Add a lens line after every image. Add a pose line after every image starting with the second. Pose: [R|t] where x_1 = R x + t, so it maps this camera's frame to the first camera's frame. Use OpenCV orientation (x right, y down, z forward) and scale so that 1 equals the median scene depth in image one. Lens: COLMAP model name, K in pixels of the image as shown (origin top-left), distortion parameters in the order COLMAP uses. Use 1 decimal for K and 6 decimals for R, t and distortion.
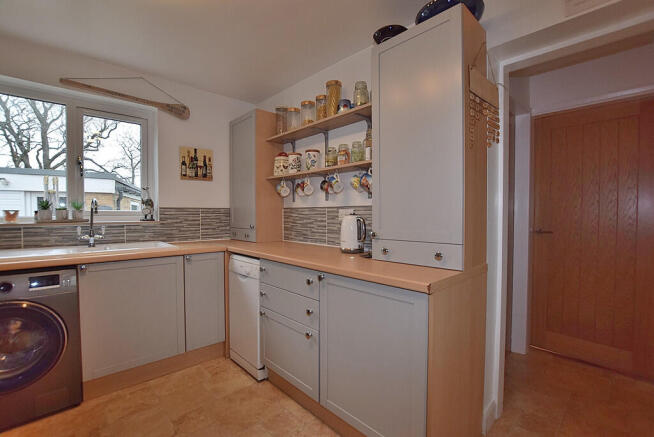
lens RADIAL K [[298.0, 0, 327.0], [0, 298.0, 218.5], [0, 0, 1]] dist [-0.023361, 0.000090]
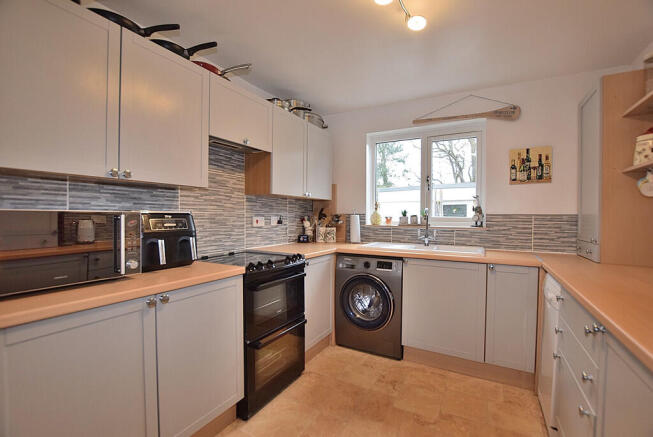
lens RADIAL K [[297.6, 0, 326.5], [0, 297.6, 218.5], [0, 0, 1]] dist [-0.023361, 0.000090]
pose [[0.294161, 0.012184, -0.955678, 0.243916], [-0.024095, 0.999695, 0.005328, -0.014850], [0.955452, 0.021459, 0.294365, 0.168171]]
